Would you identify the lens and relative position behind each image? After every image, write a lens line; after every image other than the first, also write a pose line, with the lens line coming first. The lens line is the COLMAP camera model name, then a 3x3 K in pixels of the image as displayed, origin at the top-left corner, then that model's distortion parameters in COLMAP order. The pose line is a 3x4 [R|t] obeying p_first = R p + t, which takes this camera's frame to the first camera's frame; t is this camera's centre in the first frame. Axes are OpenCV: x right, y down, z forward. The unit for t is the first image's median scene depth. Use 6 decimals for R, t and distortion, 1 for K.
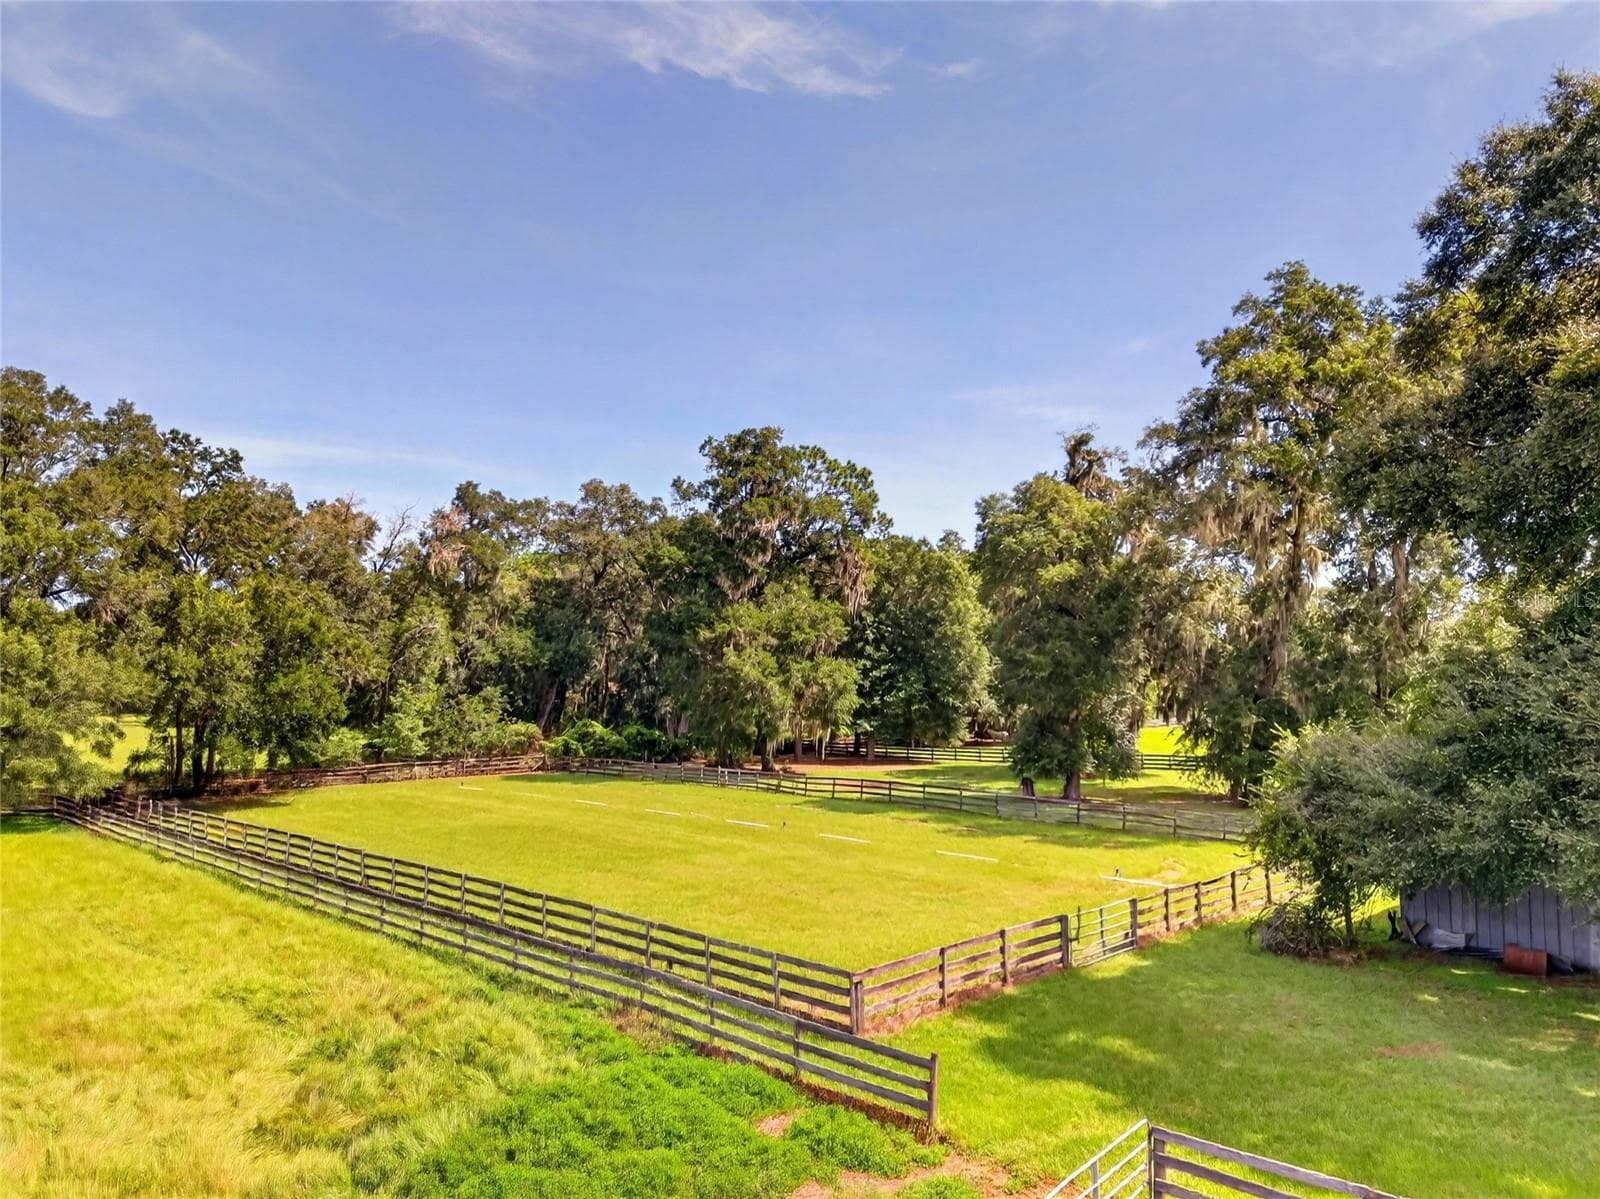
lens RADIAL K [[1177.7, 0, 798.9], [0, 1177.7, 575.2], [0, 0, 1]] dist [0.199602, -0.228677]
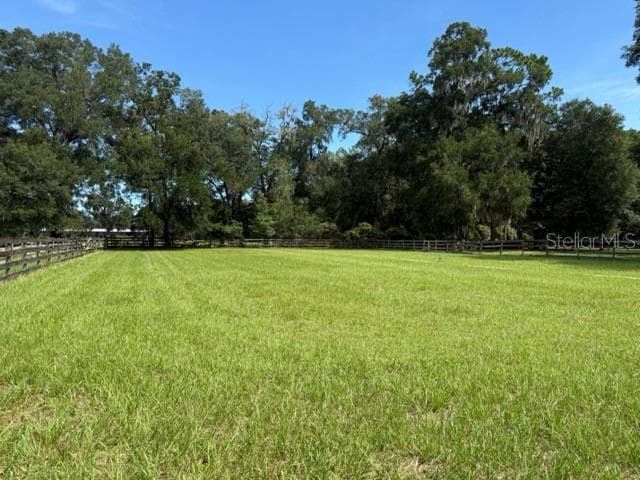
lens RADIAL K [[464.6, 0, 317.1], [0, 464.6, 243.3], [0, 0, 1]] dist [0.105355, -0.163872]
pose [[0.912848, 0.009550, -0.408189, 0.043522], [0.021543, 0.997207, 0.071508, 0.102714], [0.407732, -0.074070, 0.910093, 0.335357]]
